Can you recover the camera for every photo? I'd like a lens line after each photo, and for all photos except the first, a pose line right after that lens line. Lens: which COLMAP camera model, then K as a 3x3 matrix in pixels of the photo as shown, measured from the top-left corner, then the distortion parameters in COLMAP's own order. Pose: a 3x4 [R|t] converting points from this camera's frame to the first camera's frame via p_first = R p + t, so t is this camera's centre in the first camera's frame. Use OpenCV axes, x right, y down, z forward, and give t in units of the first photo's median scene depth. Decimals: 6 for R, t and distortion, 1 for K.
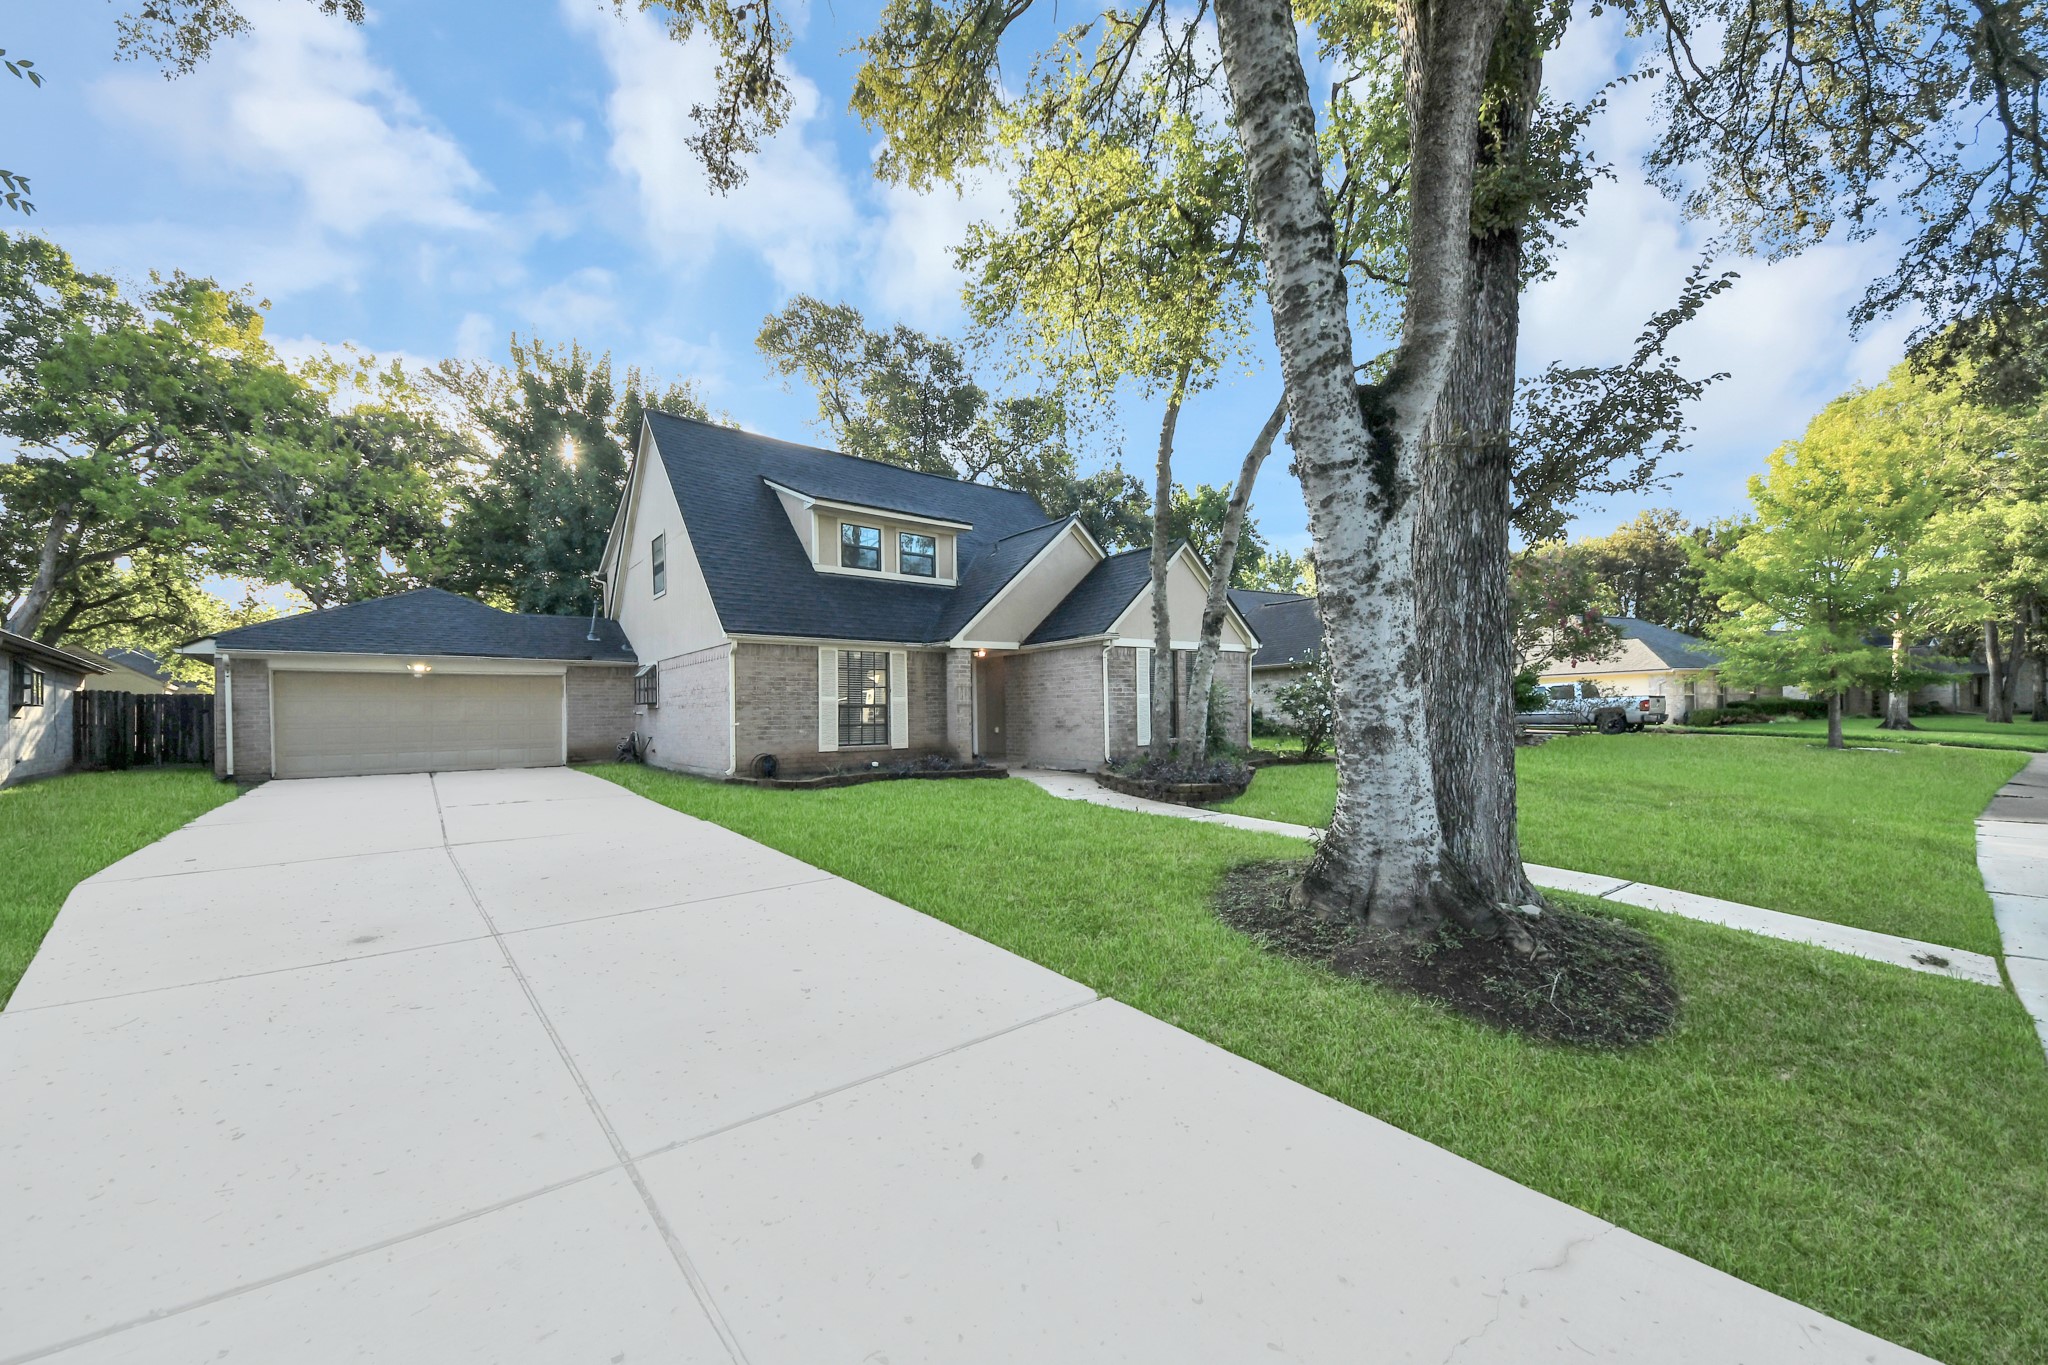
lens RADIAL K [[725.7, 0, 1009.6], [0, 725.7, 699.1], [0, 0, 1]] dist [0.049115, -0.027565]
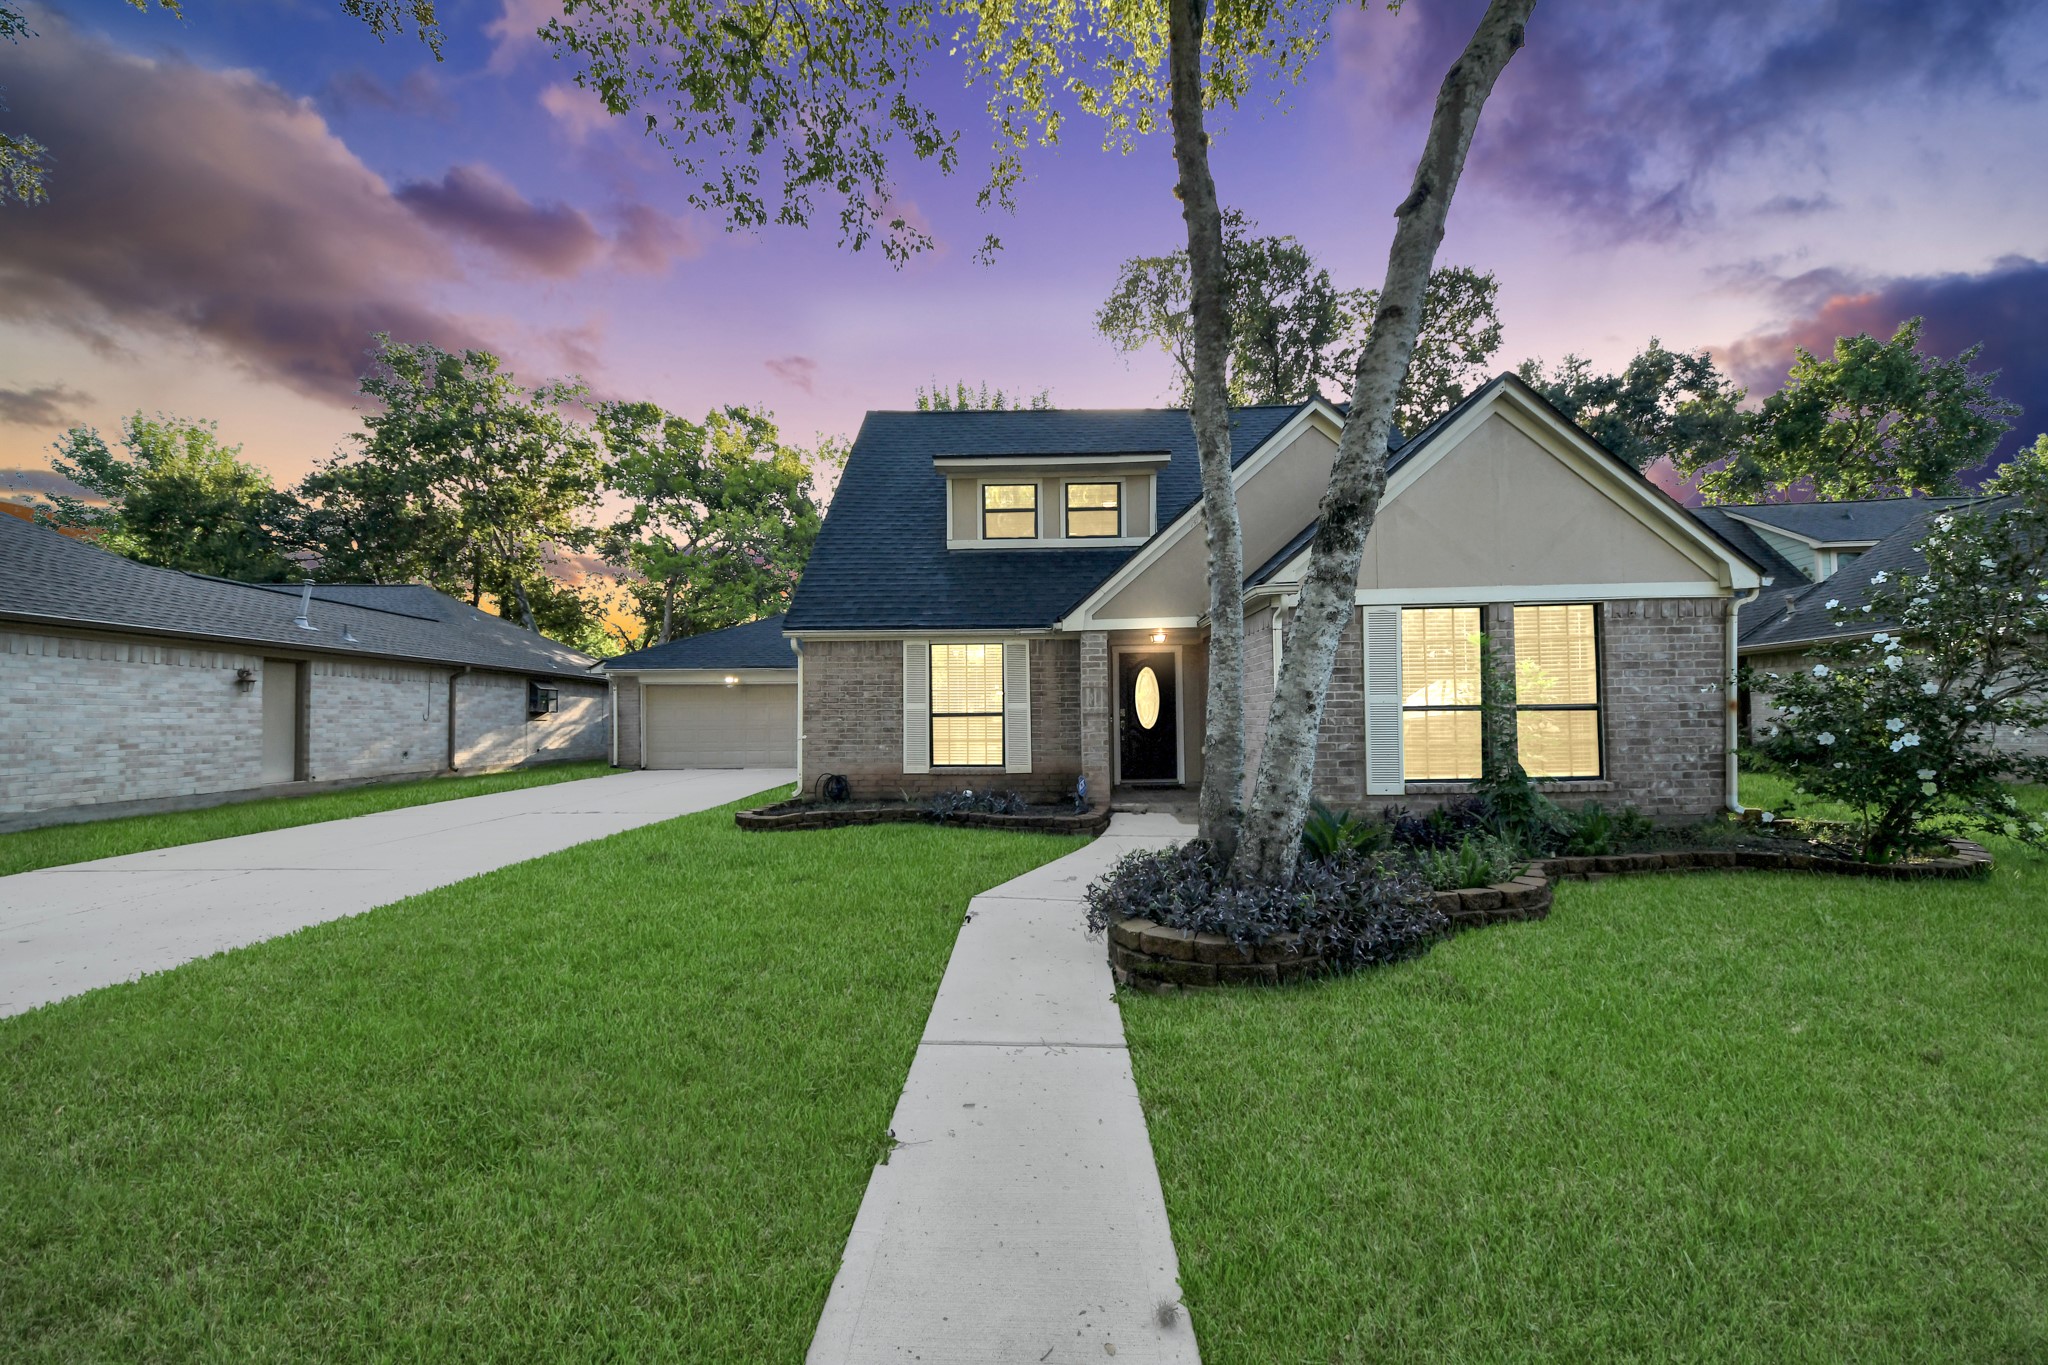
lens RADIAL K [[710.3, 0, 1023.6], [0, 710.3, 693.9], [0, 0, 1]] dist [0.001649, -0.008883]
pose [[0.779555, -0.012789, -0.626203, 0.298143], [0.009307, 0.999918, -0.008836, -0.005604], [0.626265, 0.001060, 0.779610, 0.442667]]
